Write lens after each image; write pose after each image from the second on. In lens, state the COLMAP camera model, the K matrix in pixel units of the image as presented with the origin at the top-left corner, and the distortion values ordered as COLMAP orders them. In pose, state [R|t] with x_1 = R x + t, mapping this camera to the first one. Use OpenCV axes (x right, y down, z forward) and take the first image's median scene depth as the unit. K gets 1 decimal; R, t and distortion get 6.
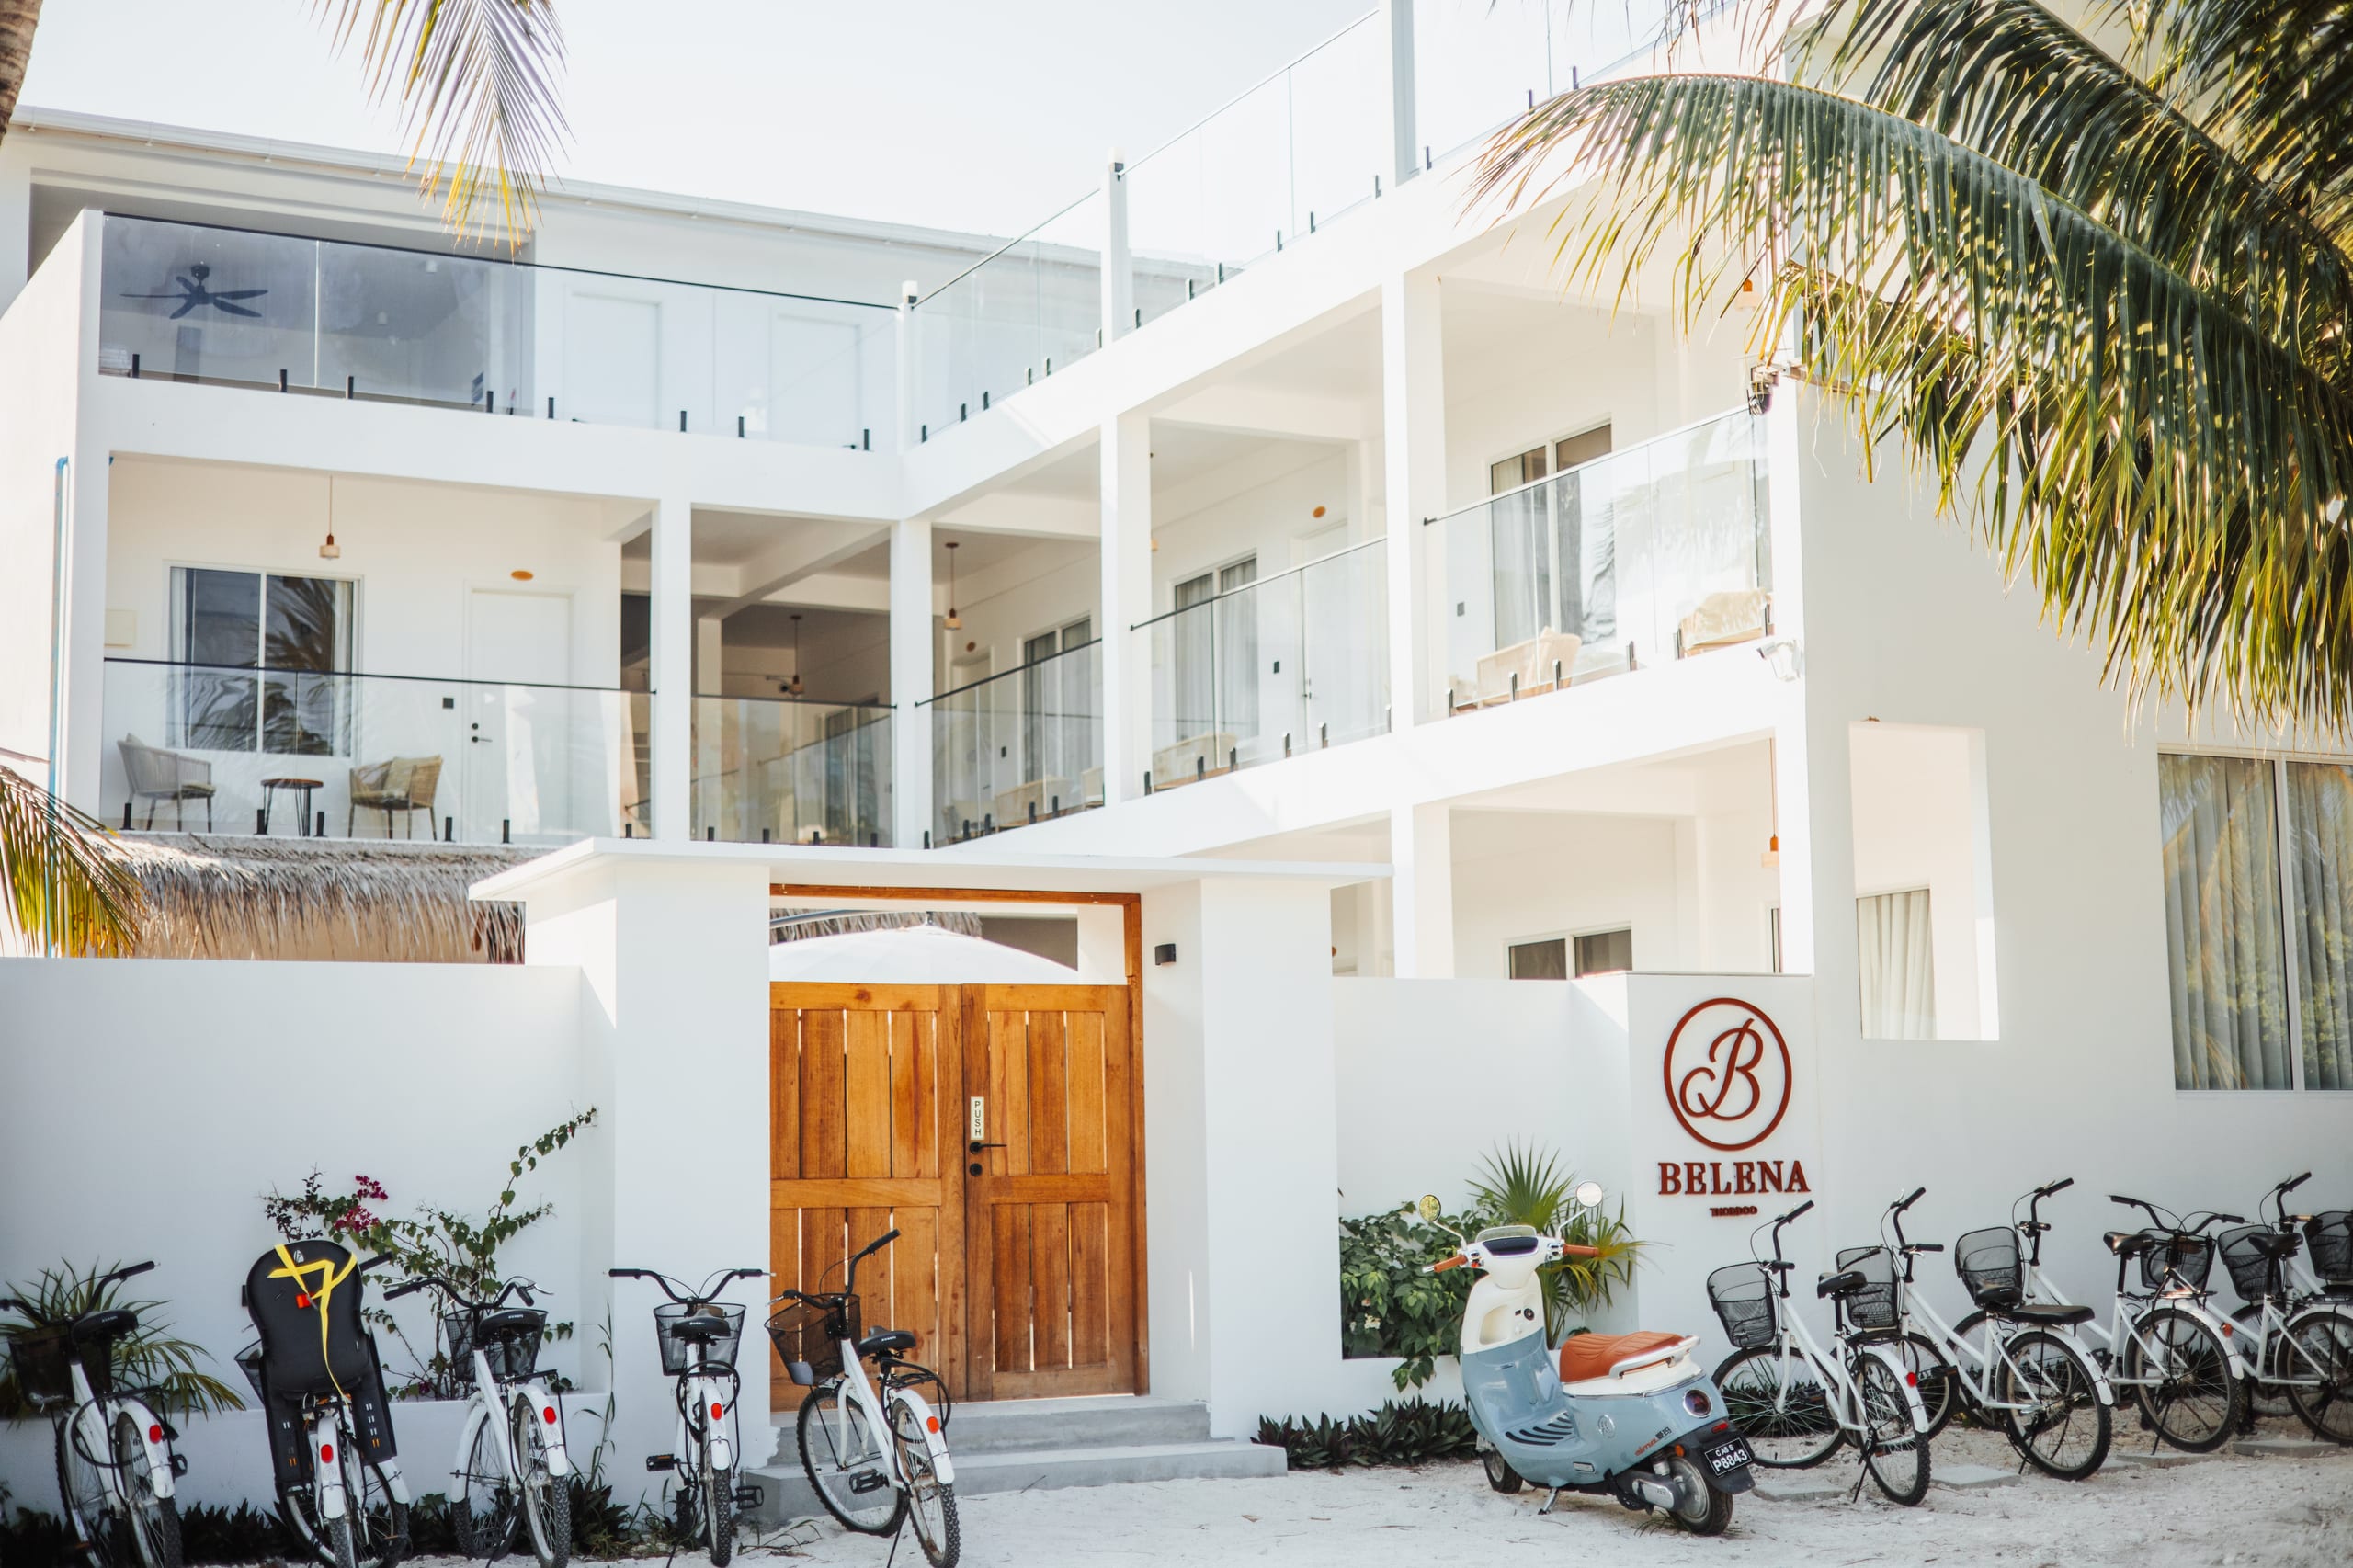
lens RADIAL K [[2994.1, 0, 1176.5], [0, 2994.1, 784.0], [0, 0, 1]] dist [0.071780, -0.229058]
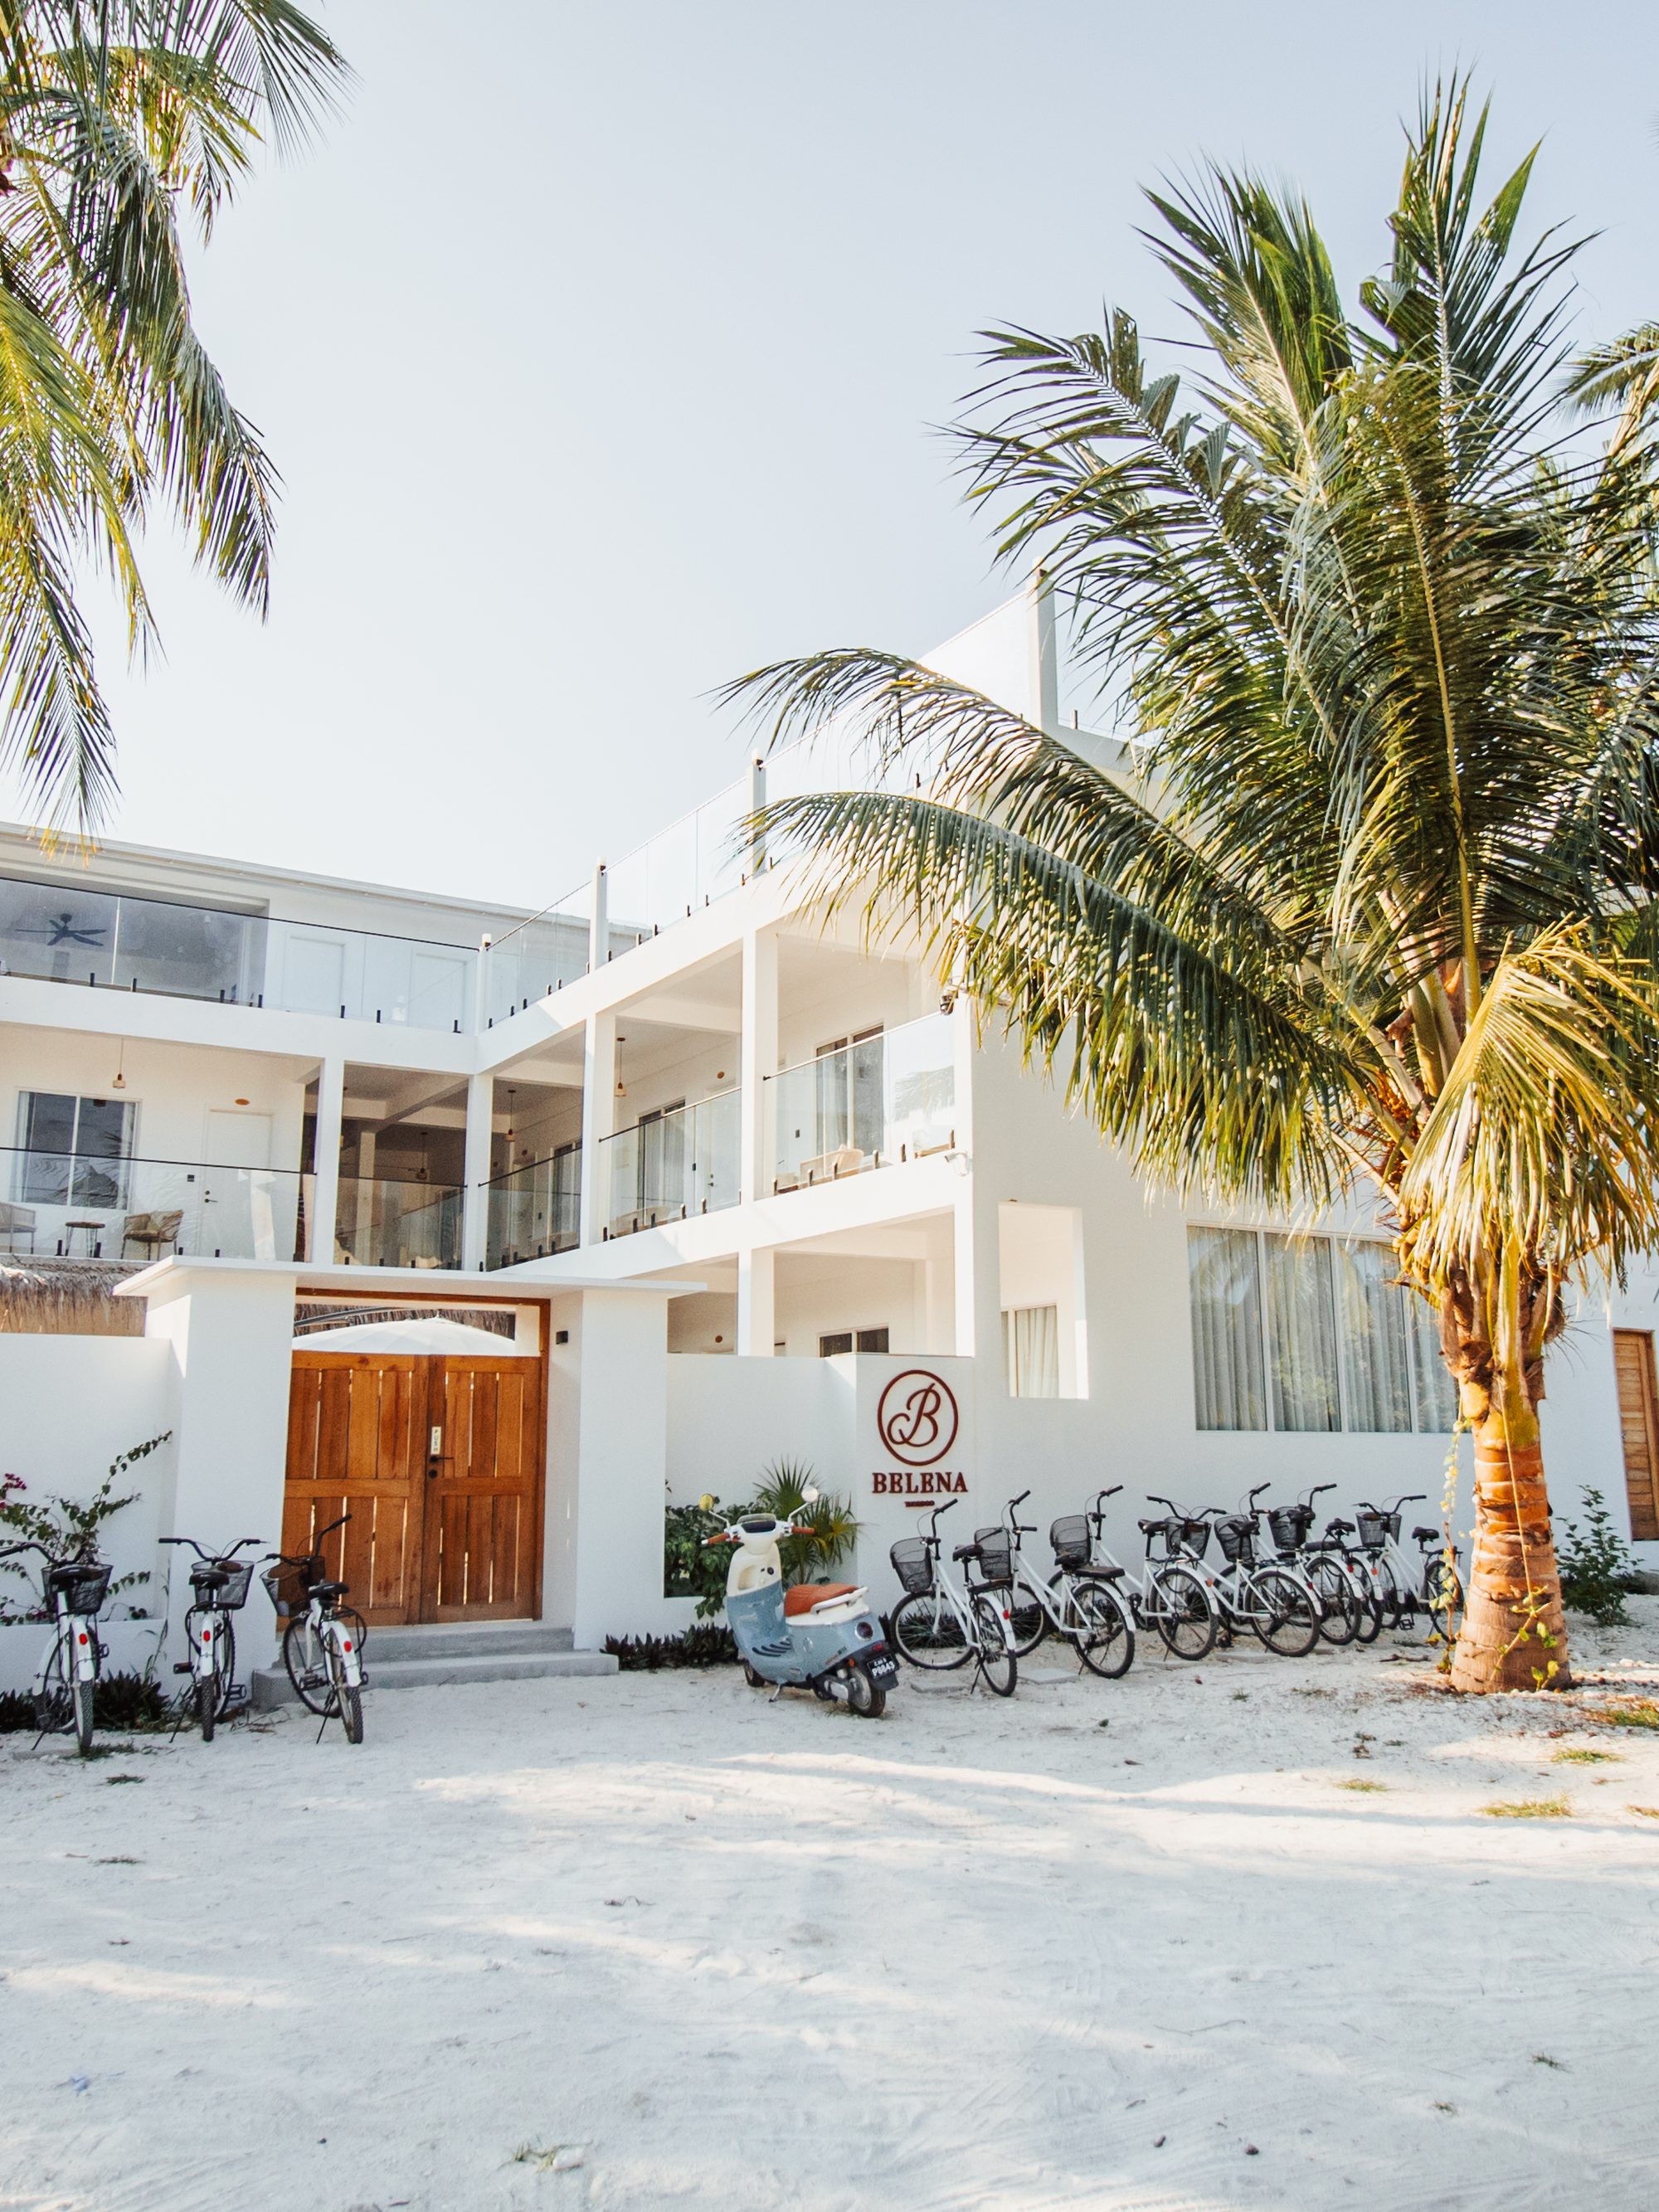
lens RADIAL K [[1694.7, 0, 829.5], [0, 1694.7, 1106.0], [0, 0, 1]] dist [0.007845, -0.000024]
pose [[0.997672, 0.024897, 0.063487, 0.078295], [-0.019605, 0.996386, -0.082650, 0.006070], [-0.065315, 0.081213, 0.994554, 0.086905]]
